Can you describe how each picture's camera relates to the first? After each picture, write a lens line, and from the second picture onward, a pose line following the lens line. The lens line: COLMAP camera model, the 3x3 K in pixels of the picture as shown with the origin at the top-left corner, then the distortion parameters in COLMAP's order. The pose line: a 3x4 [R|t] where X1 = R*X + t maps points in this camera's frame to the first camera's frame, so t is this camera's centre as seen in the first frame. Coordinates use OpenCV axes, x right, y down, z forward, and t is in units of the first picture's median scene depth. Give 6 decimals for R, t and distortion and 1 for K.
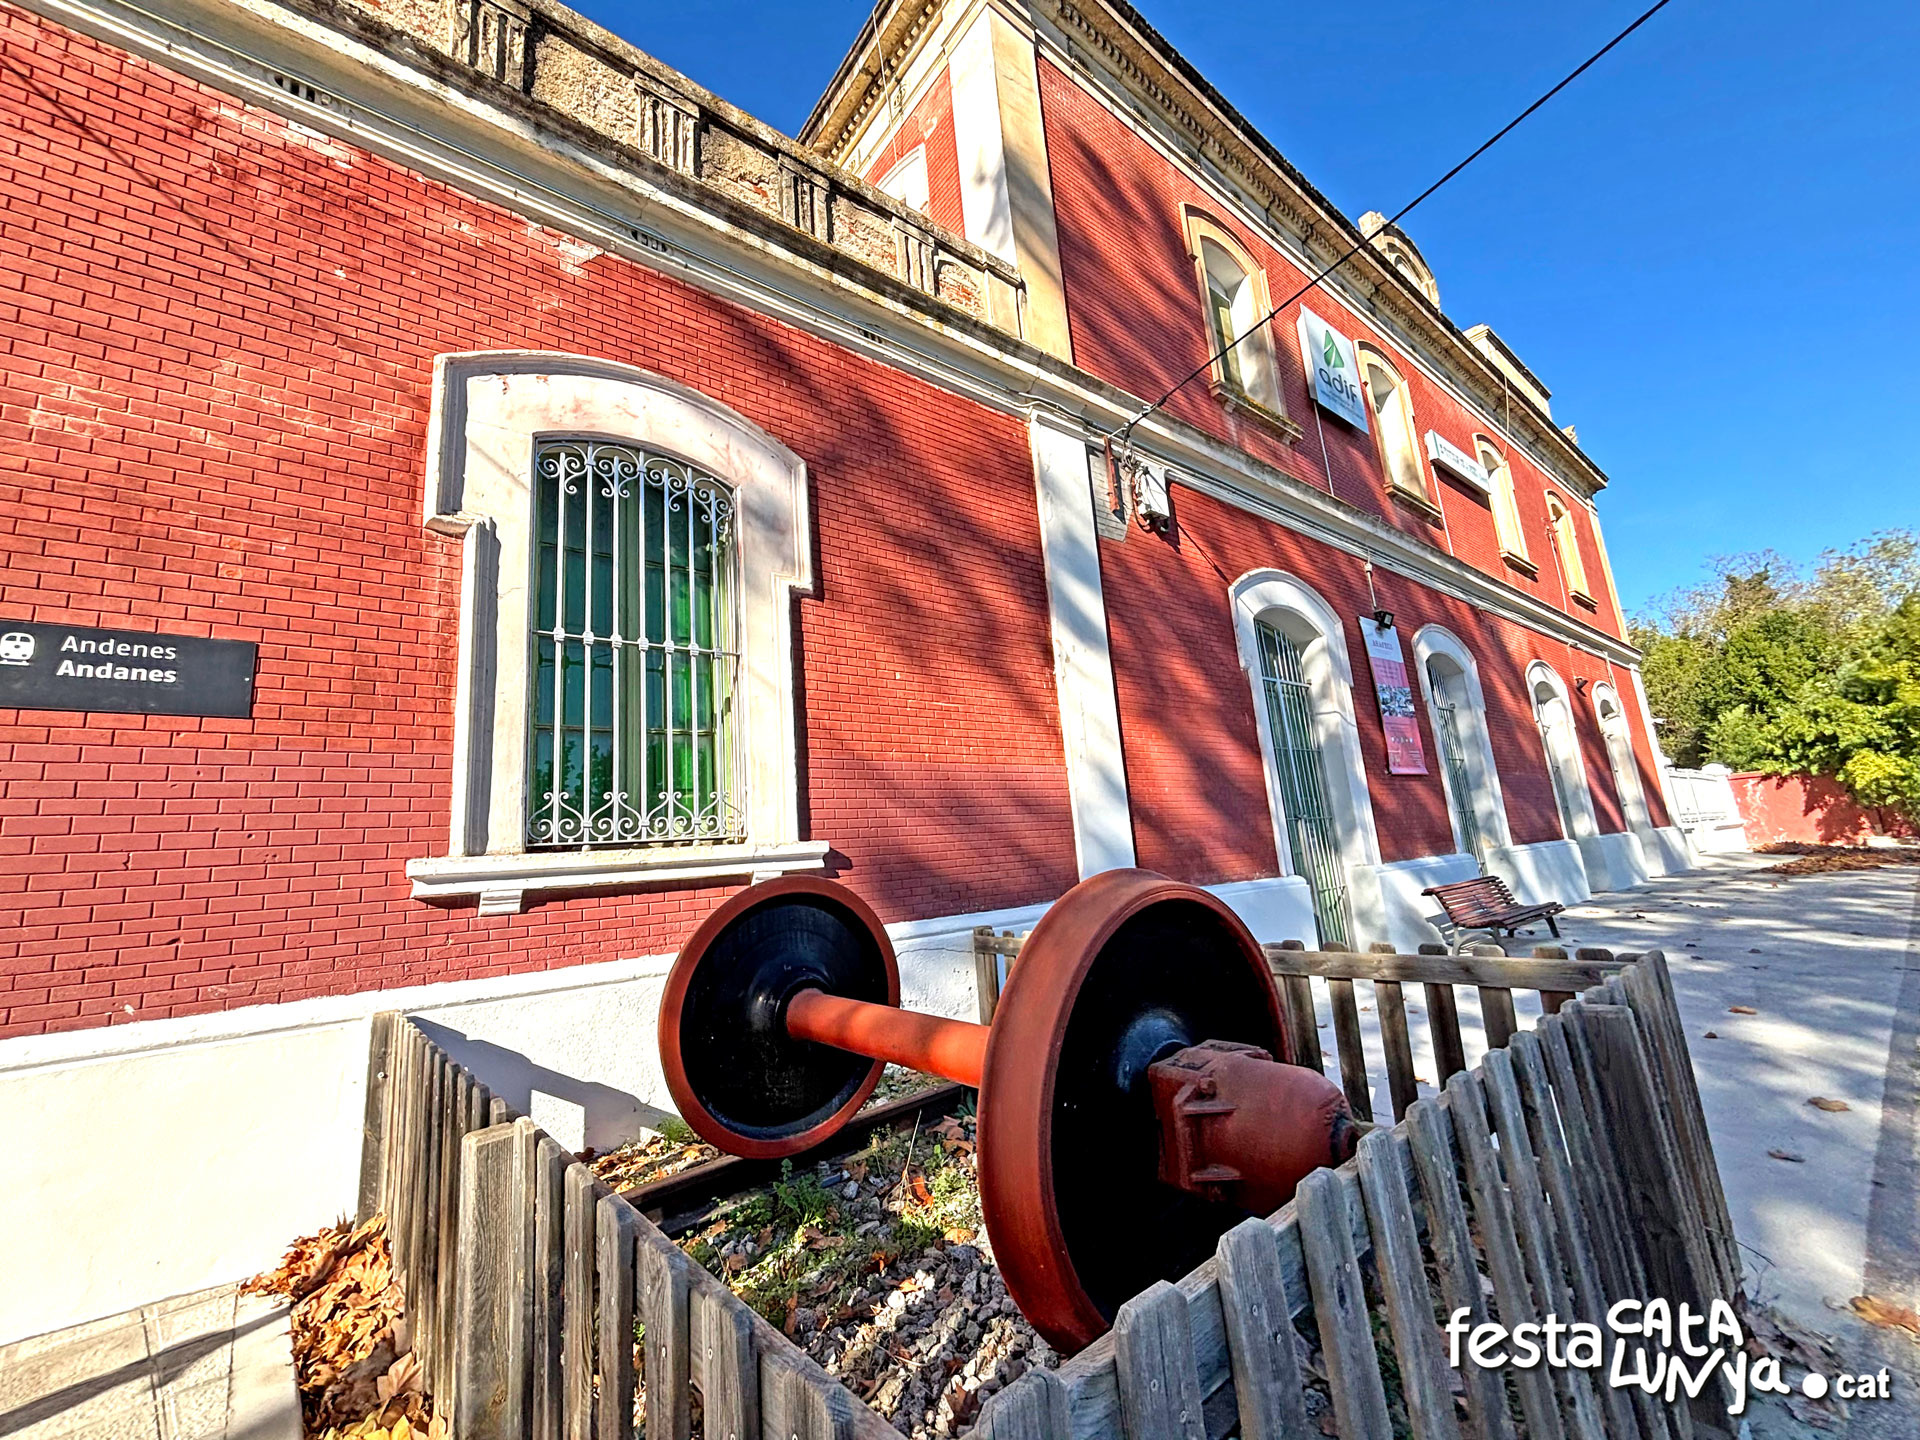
lens RADIAL K [[764.9, 0, 958.9], [0, 764.9, 716.6], [0, 0, 1]] dist [-0.000555, -0.000026]
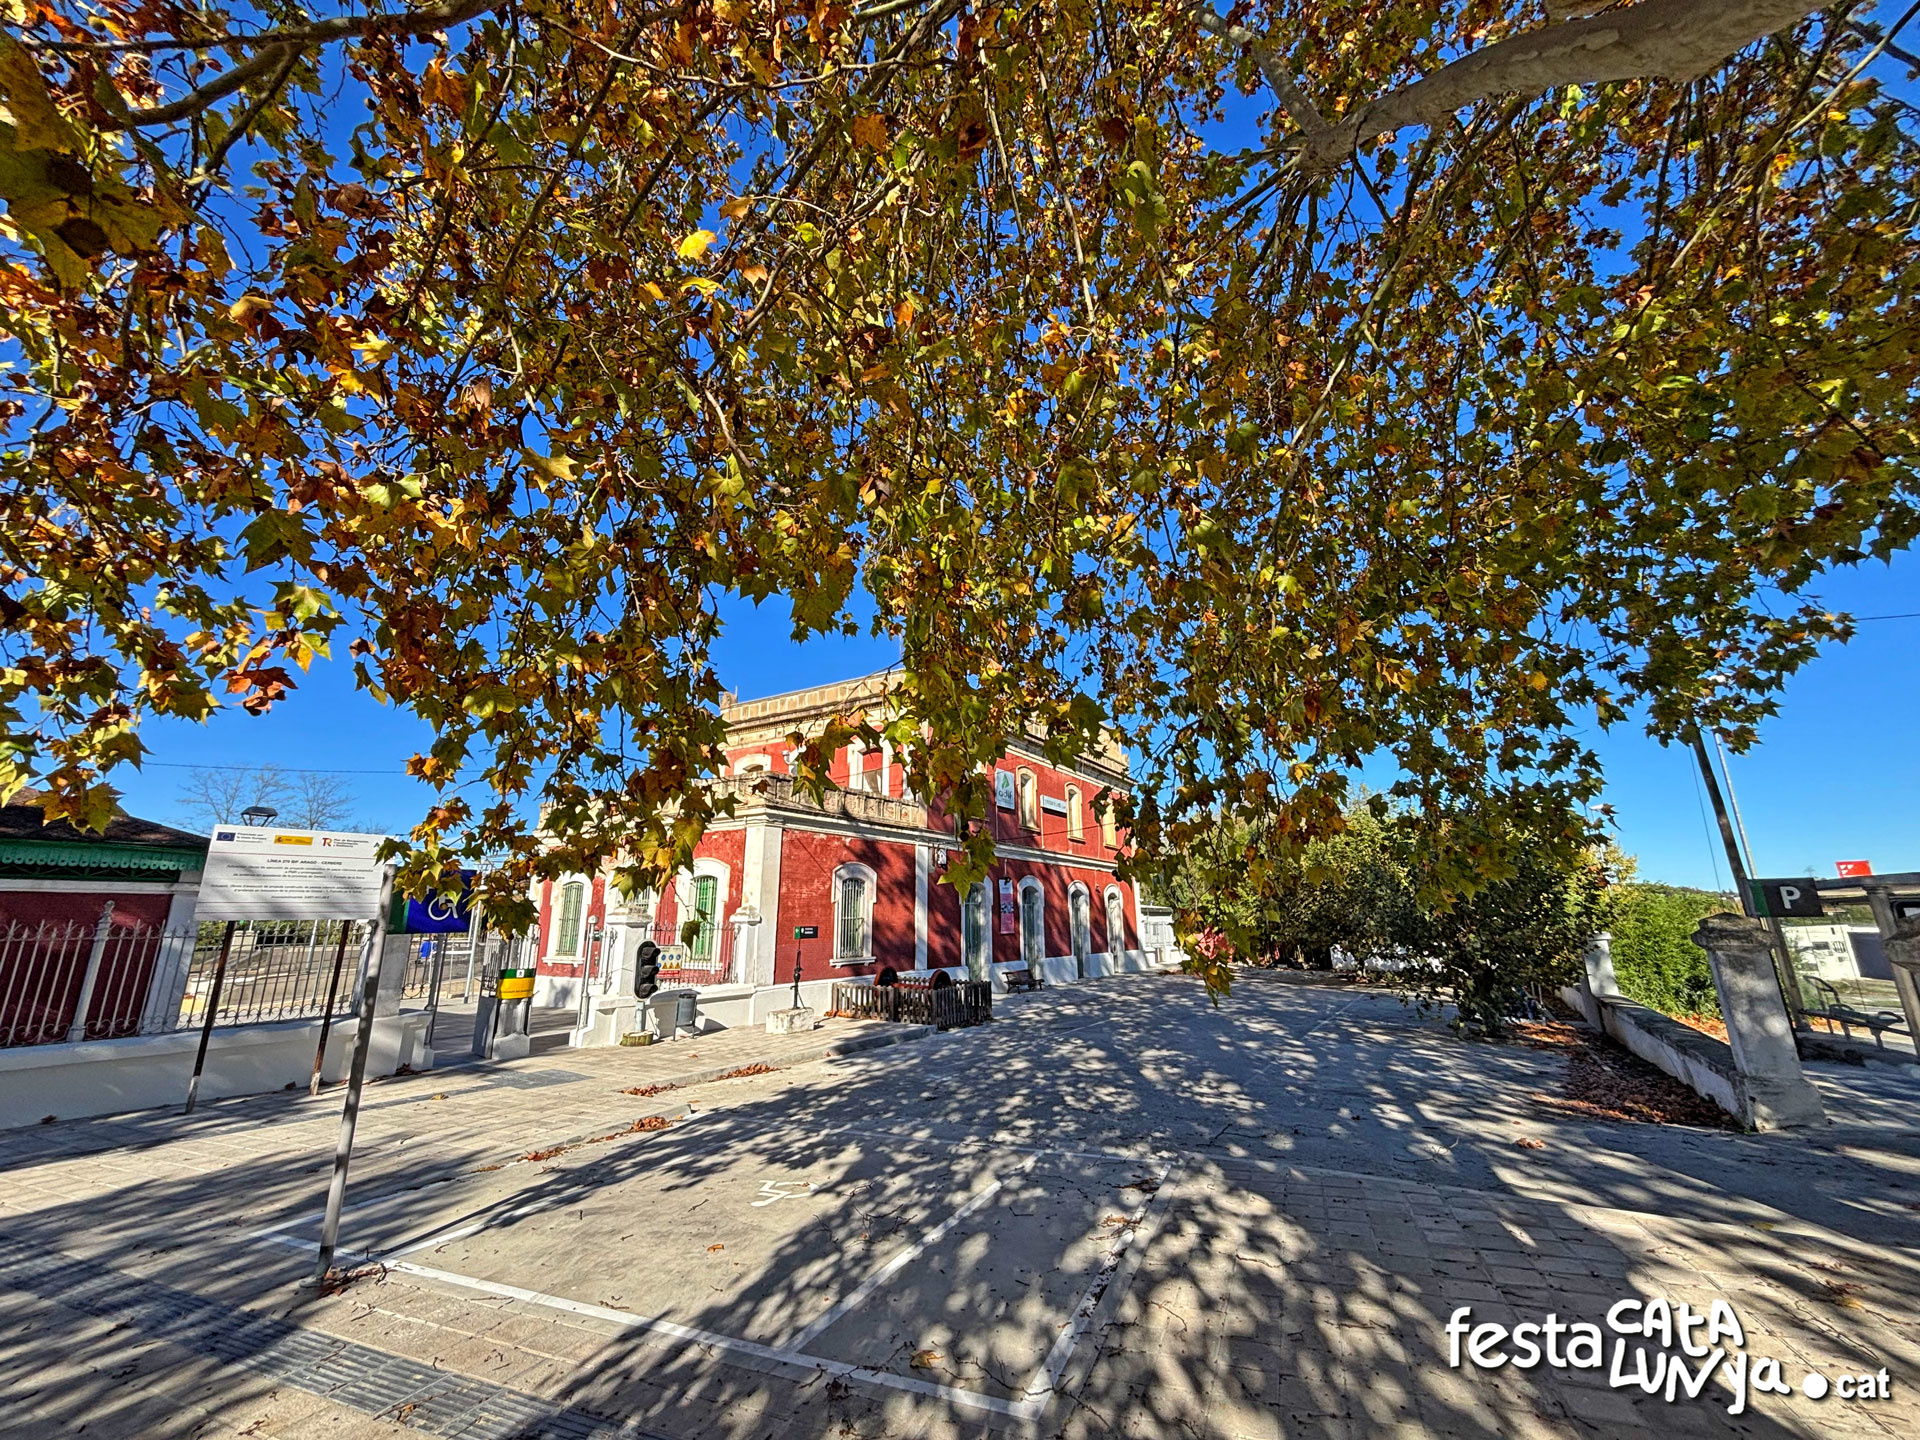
lens RADIAL K [[764.9, 0, 958.8], [0, 764.9, 717.2], [0, 0, 1]] dist [-0.000555, -0.000026]
pose [[0.932058, 0.170087, 0.319905, -0.905613], [-0.145319, 0.984323, -0.099949, -0.571452], [-0.331890, 0.046670, 0.942163, -2.360536]]
